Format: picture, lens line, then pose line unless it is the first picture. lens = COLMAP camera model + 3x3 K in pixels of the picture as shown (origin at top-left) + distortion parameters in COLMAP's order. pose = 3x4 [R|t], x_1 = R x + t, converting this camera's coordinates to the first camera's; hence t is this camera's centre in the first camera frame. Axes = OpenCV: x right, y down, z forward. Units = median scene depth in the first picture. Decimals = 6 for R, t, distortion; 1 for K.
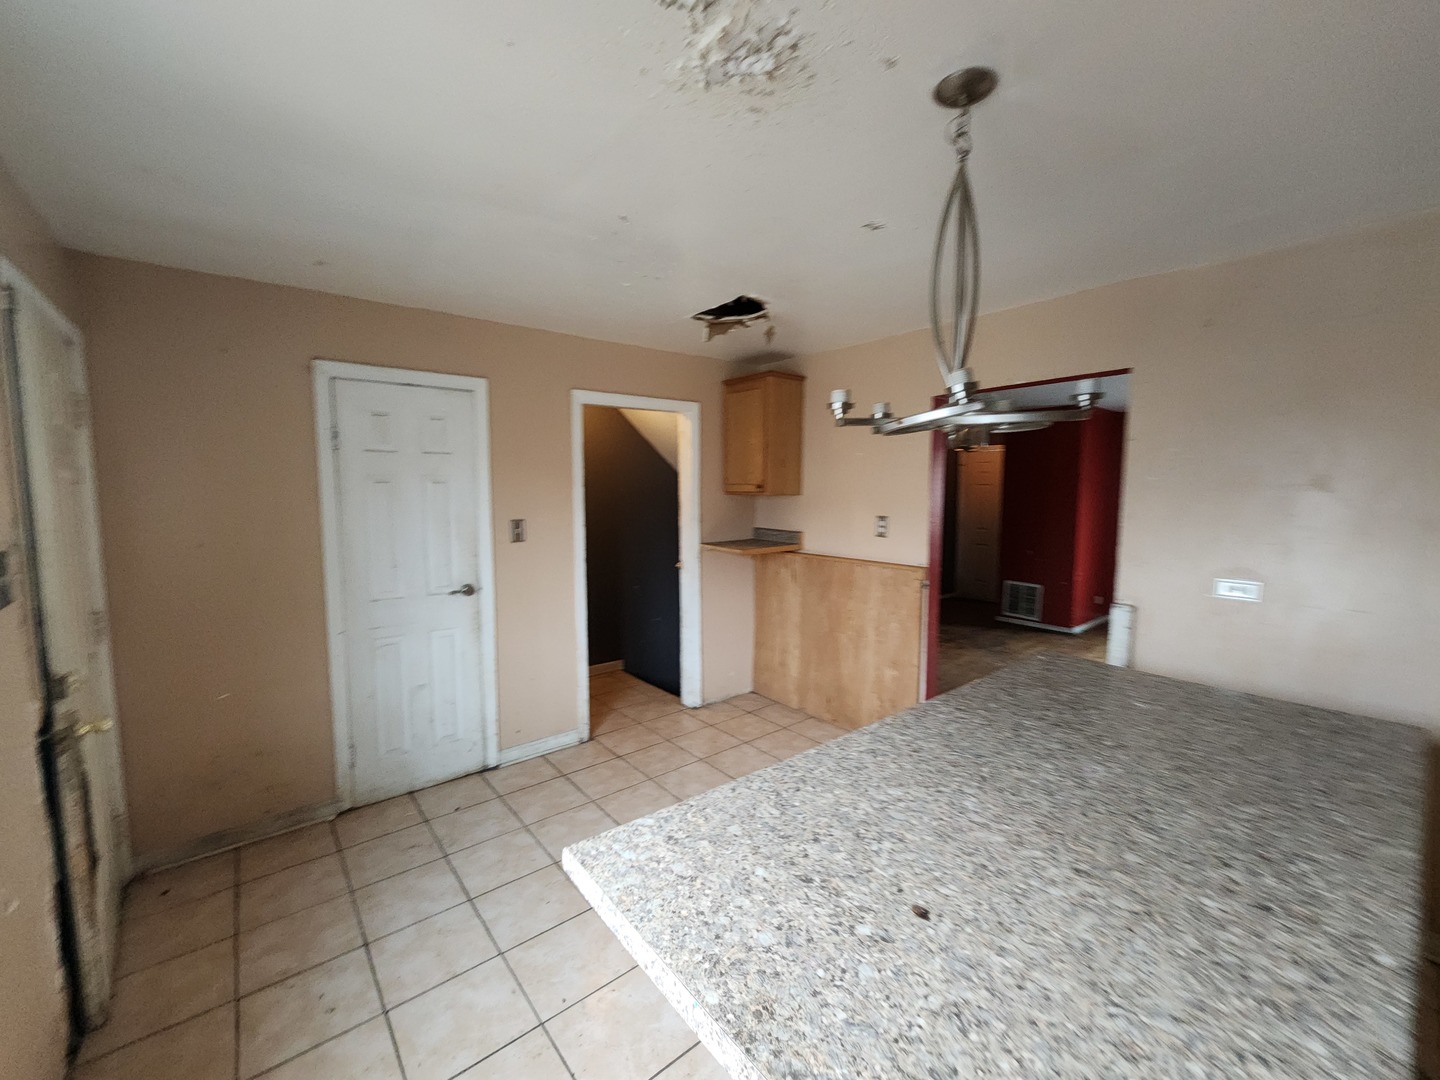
lens RADIAL K [[587.6, 0, 722.0], [0, 587.6, 544.4], [0, 0, 1]] dist [0.002731, 0.000072]
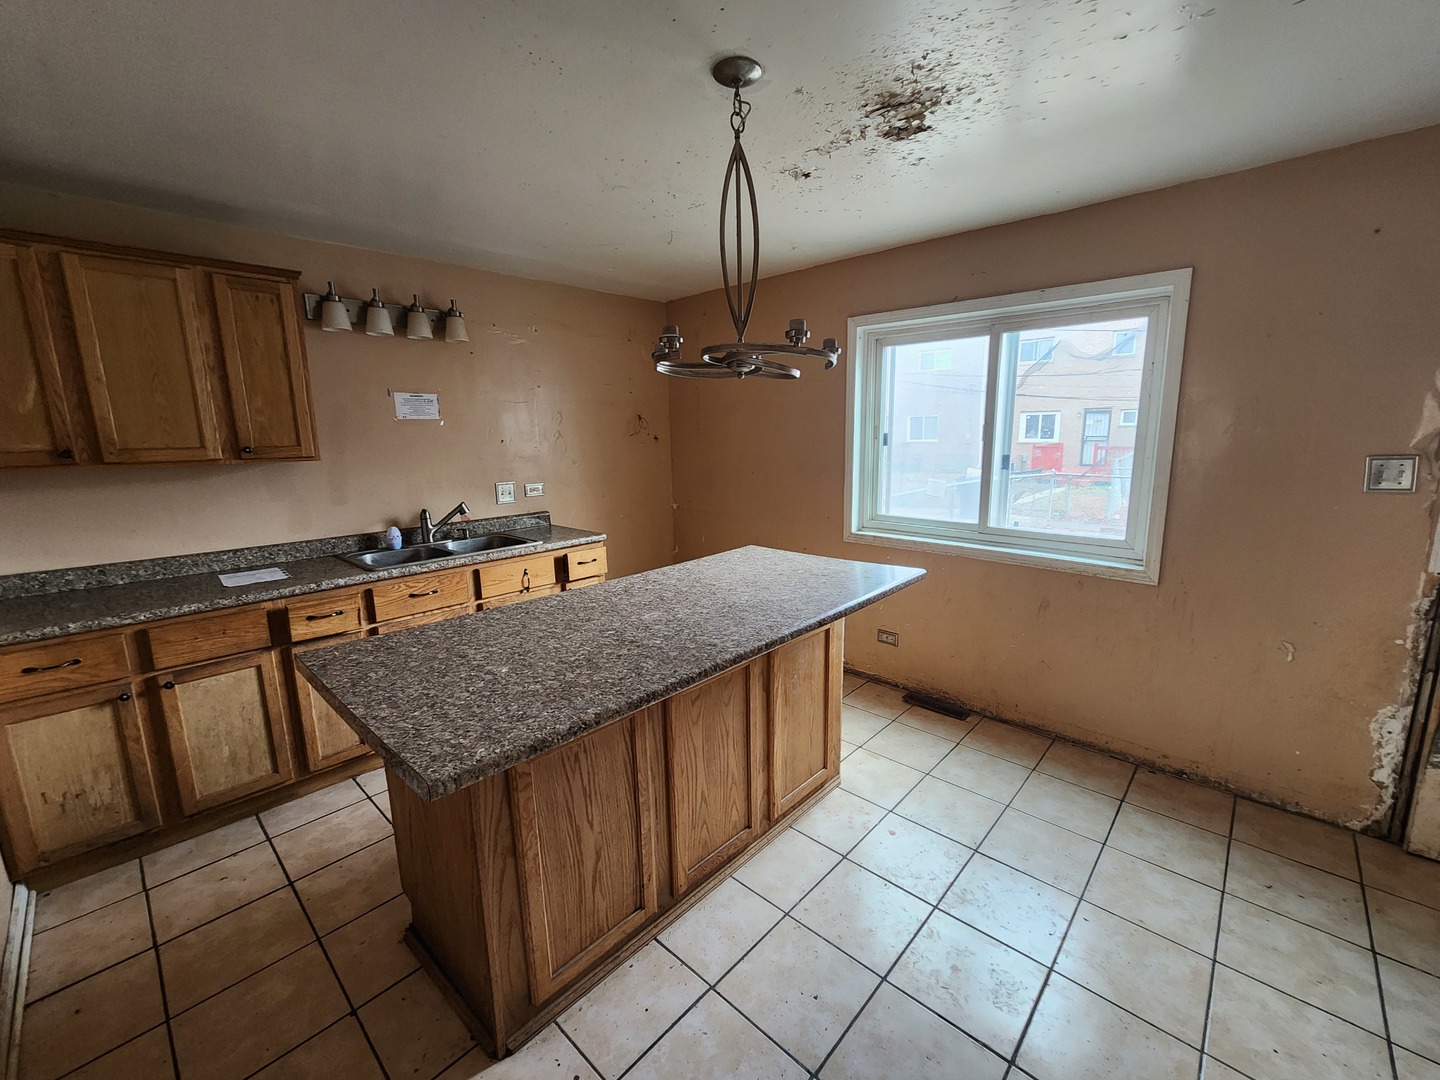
lens RADIAL K [[587.6, 0, 729.4], [0, 587.6, 534.9], [0, 0, 1]] dist [0.002731, 0.000072]
pose [[-0.990454, 0.030782, -0.134366, 0.079640], [-0.006039, 0.964123, 0.265389, -0.217328], [0.137715, 0.263667, -0.954733, 2.601024]]
